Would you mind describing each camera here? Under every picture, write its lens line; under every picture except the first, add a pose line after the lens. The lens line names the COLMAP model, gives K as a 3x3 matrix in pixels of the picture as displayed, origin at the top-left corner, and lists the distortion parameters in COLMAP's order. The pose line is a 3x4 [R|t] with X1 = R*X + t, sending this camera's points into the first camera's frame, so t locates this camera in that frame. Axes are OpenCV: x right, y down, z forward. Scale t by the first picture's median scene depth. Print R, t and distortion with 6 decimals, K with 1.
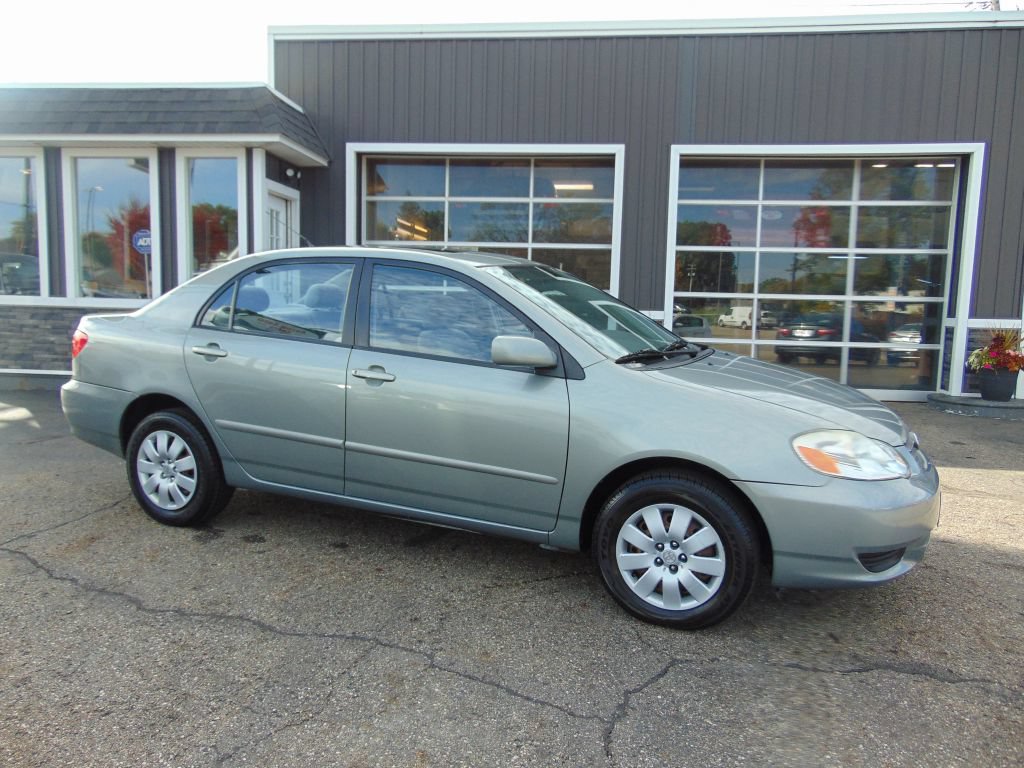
lens RADIAL K [[765.5, 0, 510.1], [0, 765.5, 385.0], [0, 0, 1]] dist [-0.015344, 0.047301]
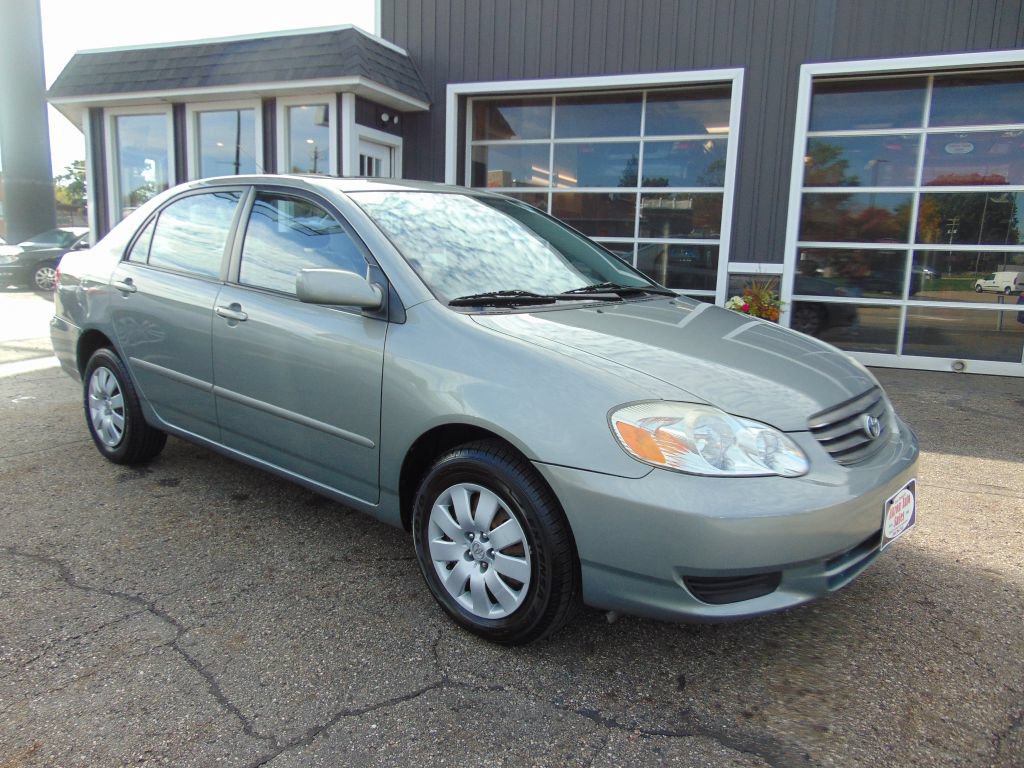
lens RADIAL K [[765.5, 0, 510.8], [0, 765.5, 382.8], [0, 0, 1]] dist [-0.015344, 0.047301]
pose [[0.960155, 0.053105, -0.274375, 0.425018], [-0.039543, 0.997718, 0.054728, 0.005588], [0.276655, -0.041698, 0.960064, 0.239186]]
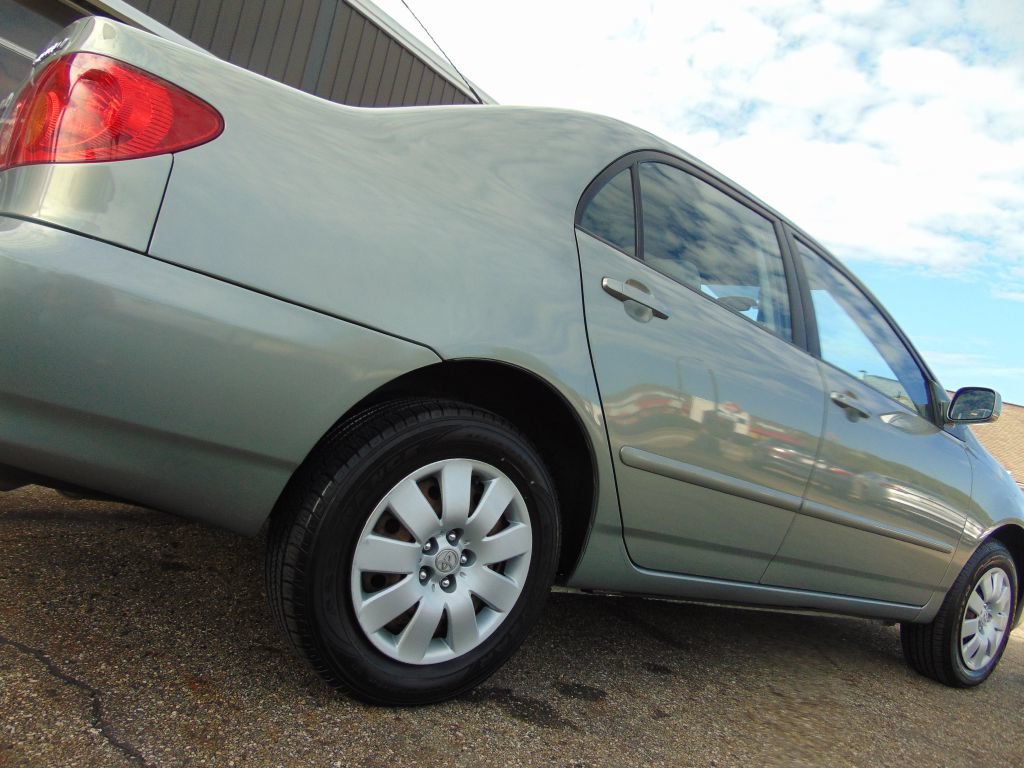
lens RADIAL K [[765.5, 0, 506.2], [0, 765.5, 376.9], [0, 0, 1]] dist [-0.015344, 0.047301]
pose [[0.480243, 0.131142, 0.867276, -1.001621], [-0.124996, 0.988901, -0.080318, 0.060974], [-0.868183, -0.069833, 0.491305, 1.015522]]
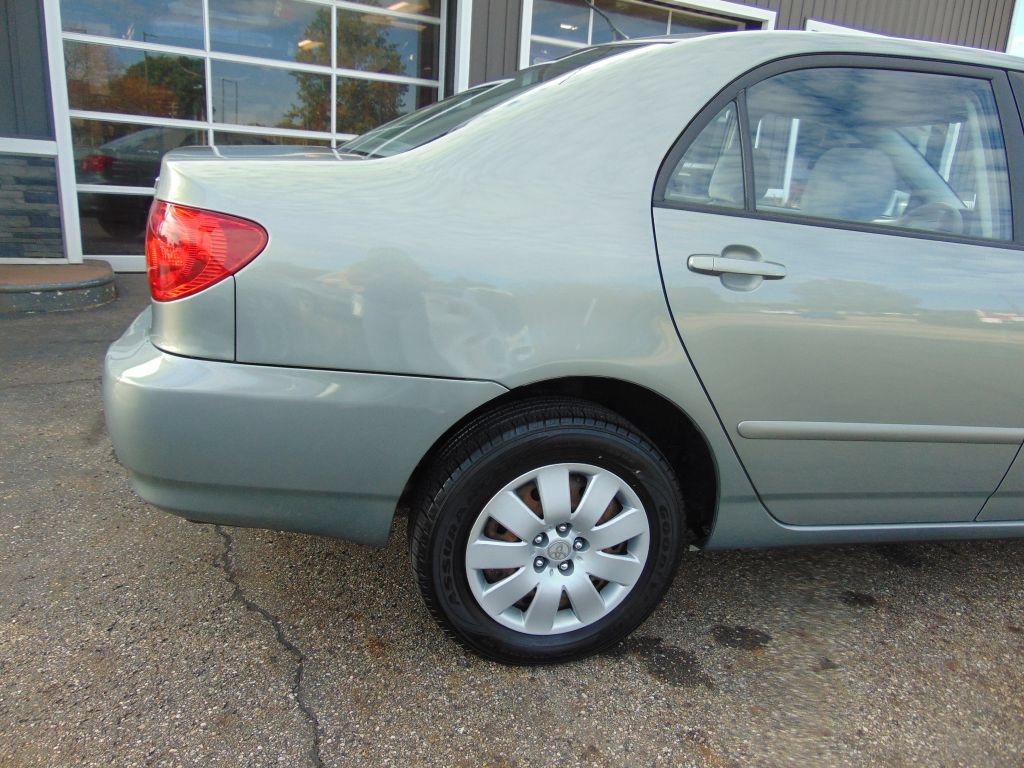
lens RADIAL K [[765.5, 0, 504.4], [0, 765.5, 377.3], [0, 0, 1]] dist [-0.015344, 0.047301]
pose [[0.803744, -0.131418, 0.580280, -0.907934], [0.029387, 0.982879, 0.181892, -0.077849], [-0.594250, -0.129142, 0.793845, 0.889243]]
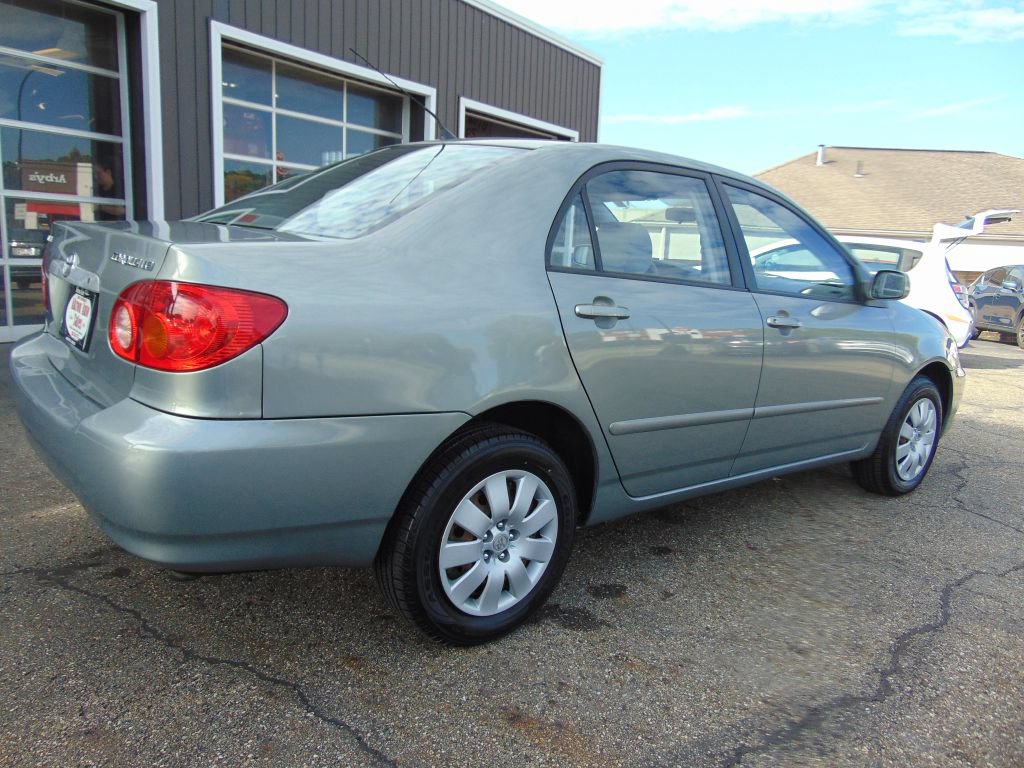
lens RADIAL K [[765.5, 0, 503.9], [0, 765.5, 378.9], [0, 0, 1]] dist [-0.015344, 0.047301]
pose [[0.456470, -0.157554, 0.875678, -1.152605], [0.065694, 0.987478, 0.143424, -0.099406], [-0.887310, -0.007942, 0.461105, 0.964923]]
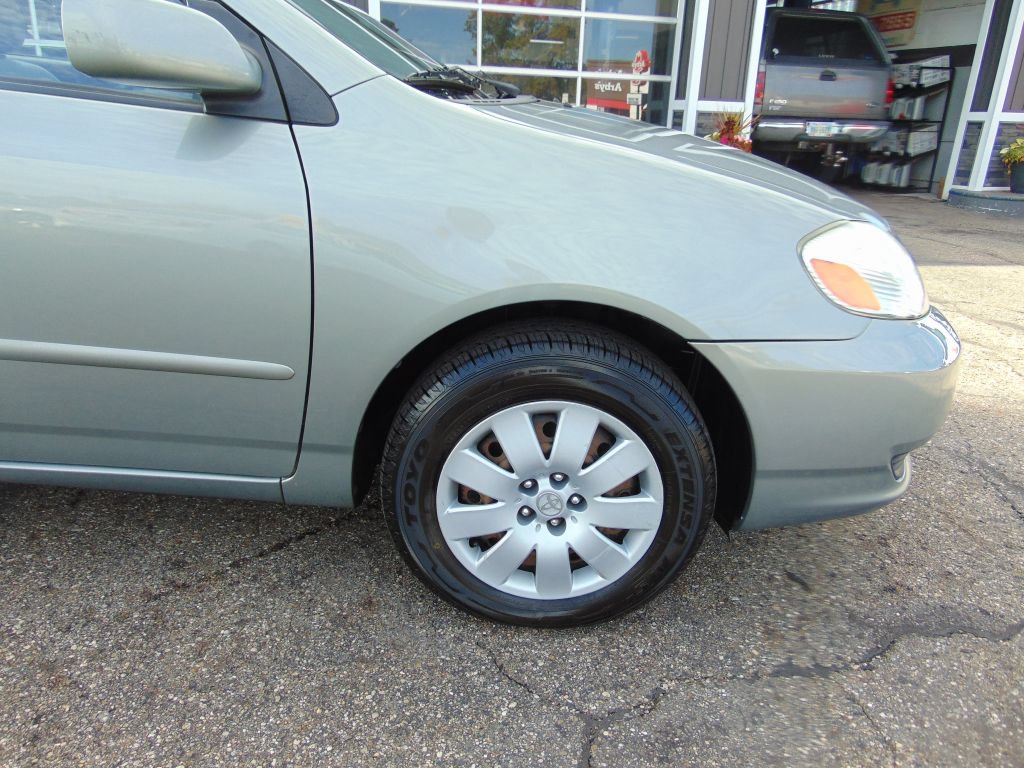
lens RADIAL K [[765.5, 0, 507.9], [0, 765.5, 388.7], [0, 0, 1]] dist [-0.015344, 0.047301]
pose [[0.917530, -0.123570, 0.377981, 0.008538], [0.026414, 0.967334, 0.252124, 0.028487], [-0.396789, -0.221348, 0.890822, 0.559789]]
